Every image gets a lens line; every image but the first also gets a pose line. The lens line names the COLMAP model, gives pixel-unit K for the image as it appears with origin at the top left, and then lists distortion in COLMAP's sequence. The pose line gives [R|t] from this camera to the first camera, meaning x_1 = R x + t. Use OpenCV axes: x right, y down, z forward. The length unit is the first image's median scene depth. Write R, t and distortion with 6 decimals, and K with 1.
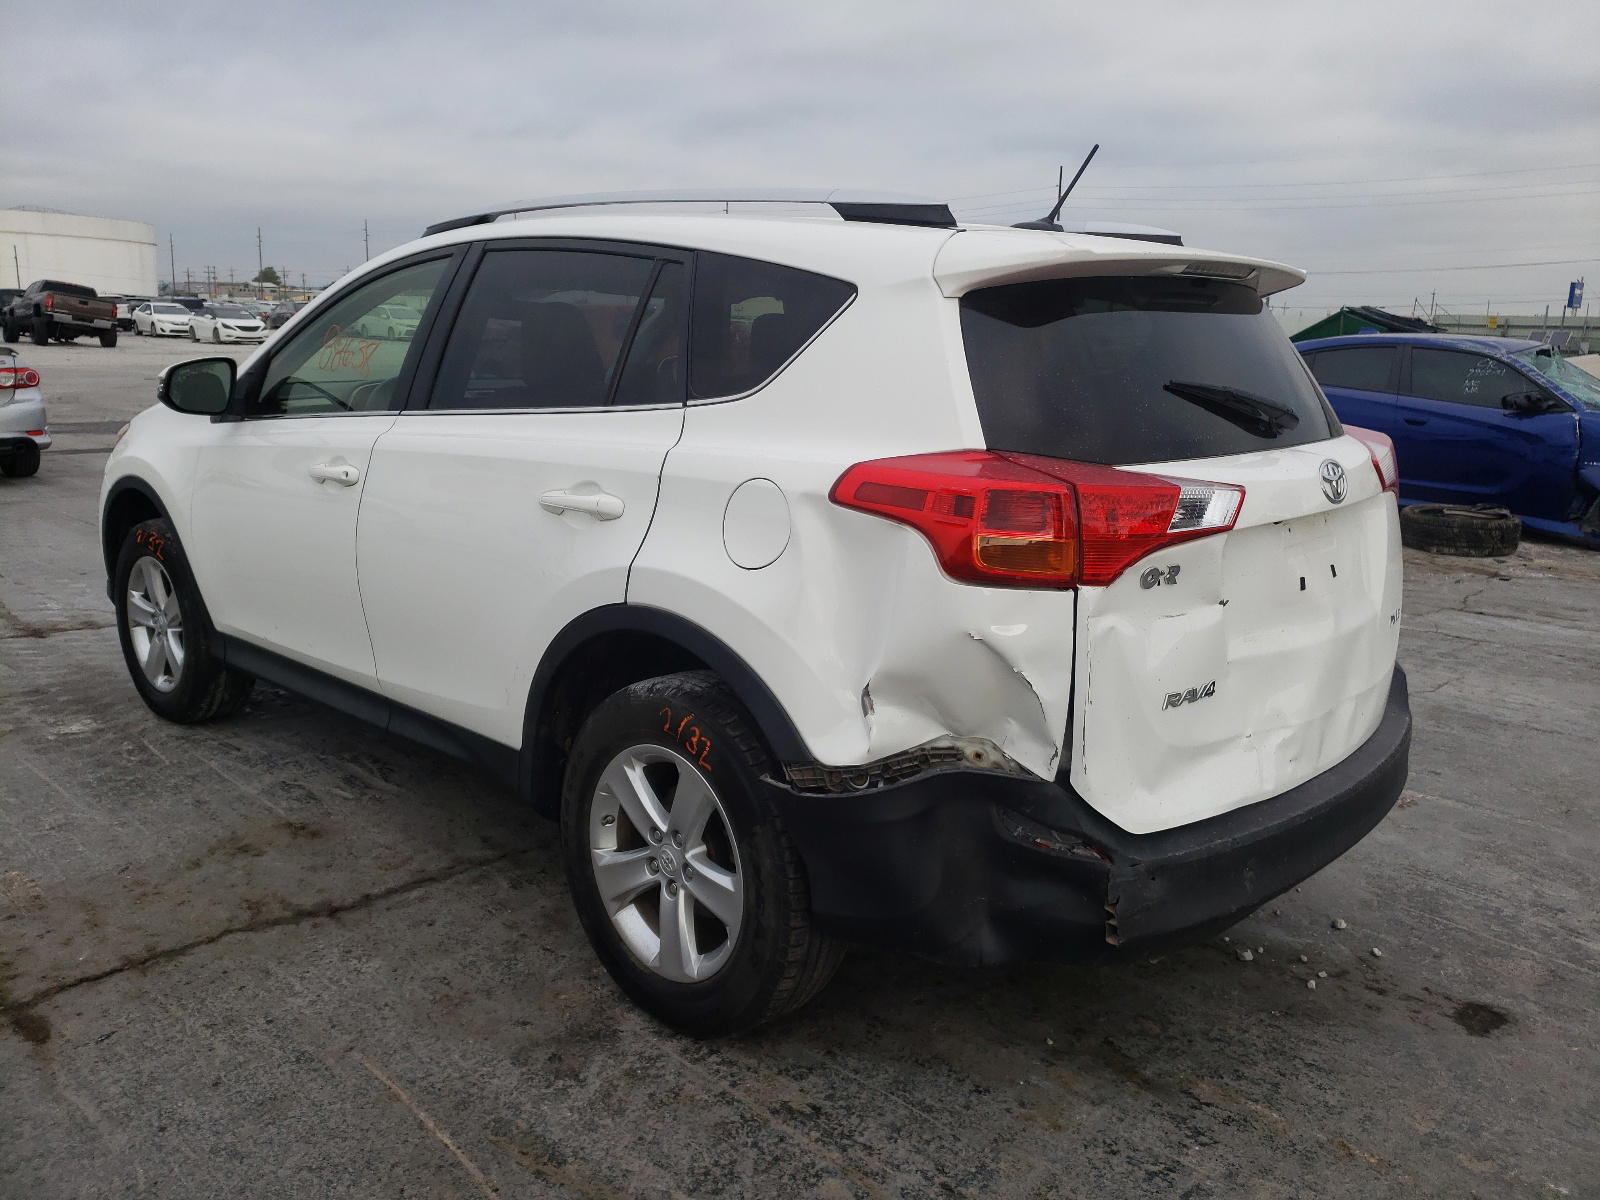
lens RADIAL K [[1317.9, 0, 800.0], [0, 1317.9, 600.0], [0, 0, 1]] dist [0.011227, 0.012553]
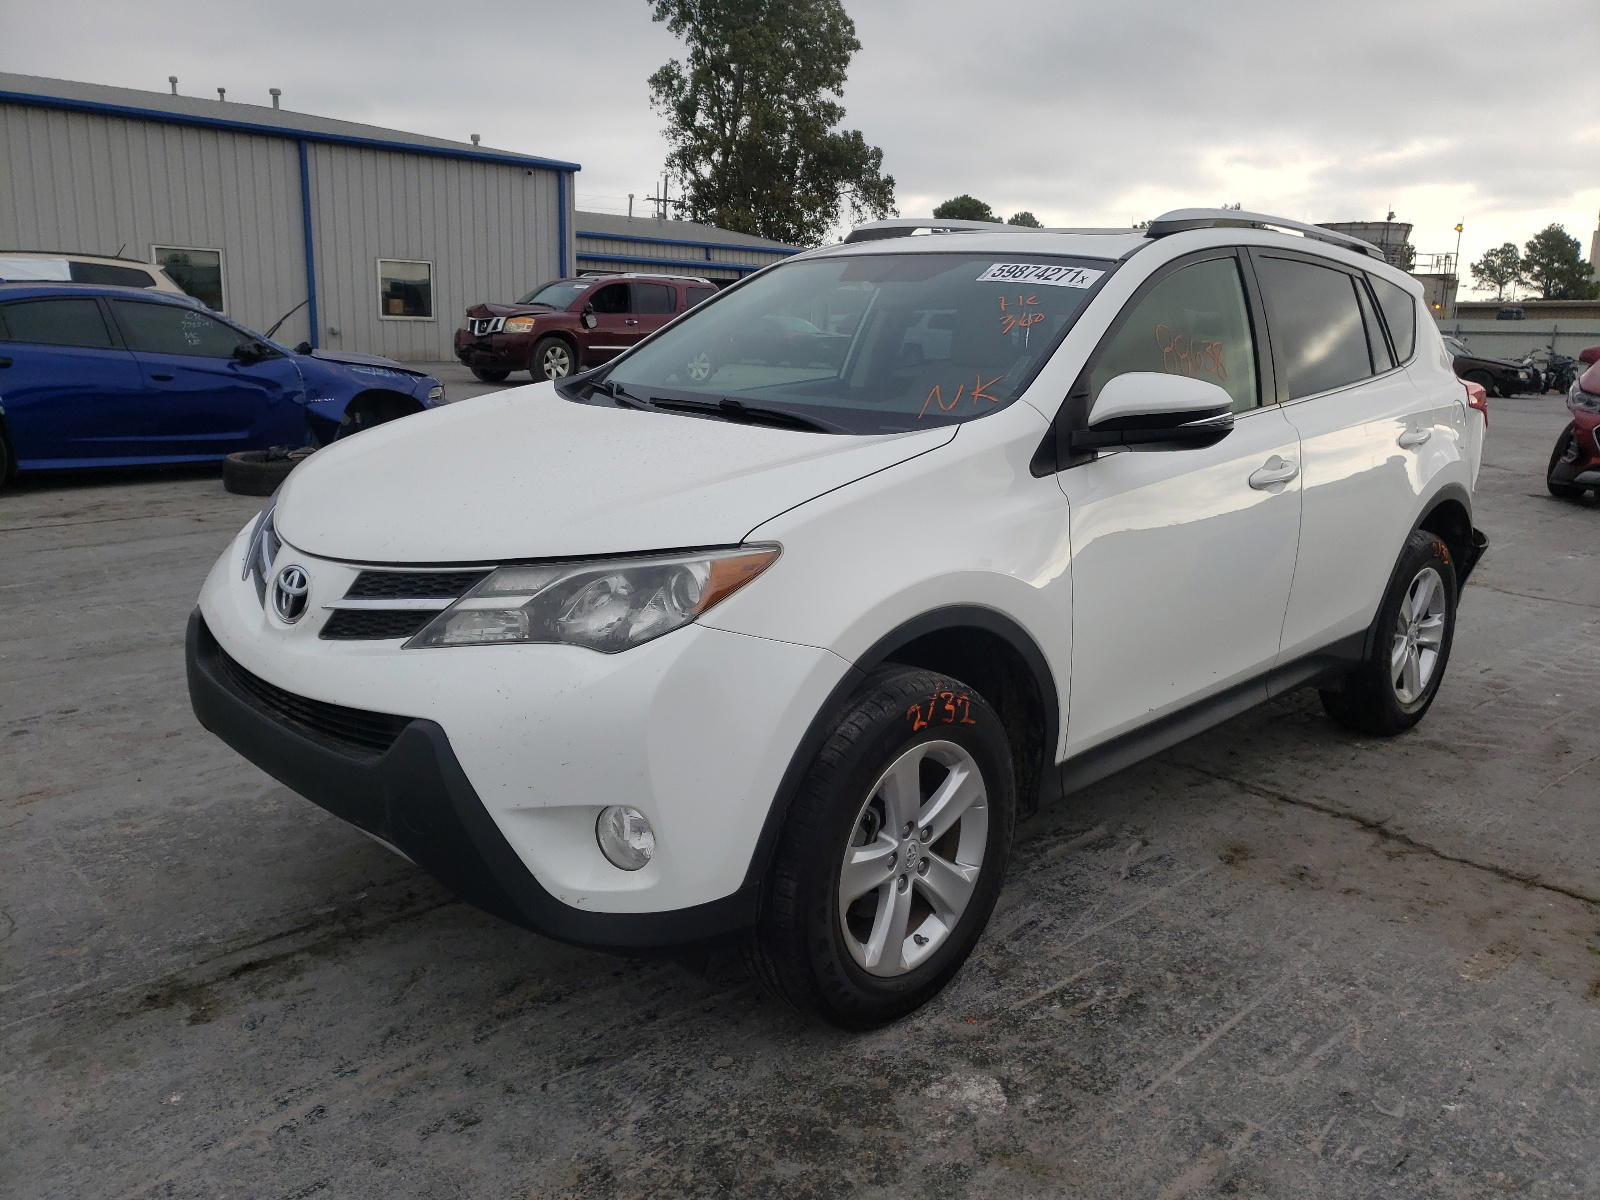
lens RADIAL K [[1317.9, 0, 800.0], [0, 1317.9, 600.0], [0, 0, 1]] dist [0.011227, 0.012553]
pose [[-0.024363, -0.241163, 0.970179, -1.210241], [0.183900, 0.952824, 0.241468, -0.282981], [-0.982643, 0.184299, 0.021136, 1.210180]]
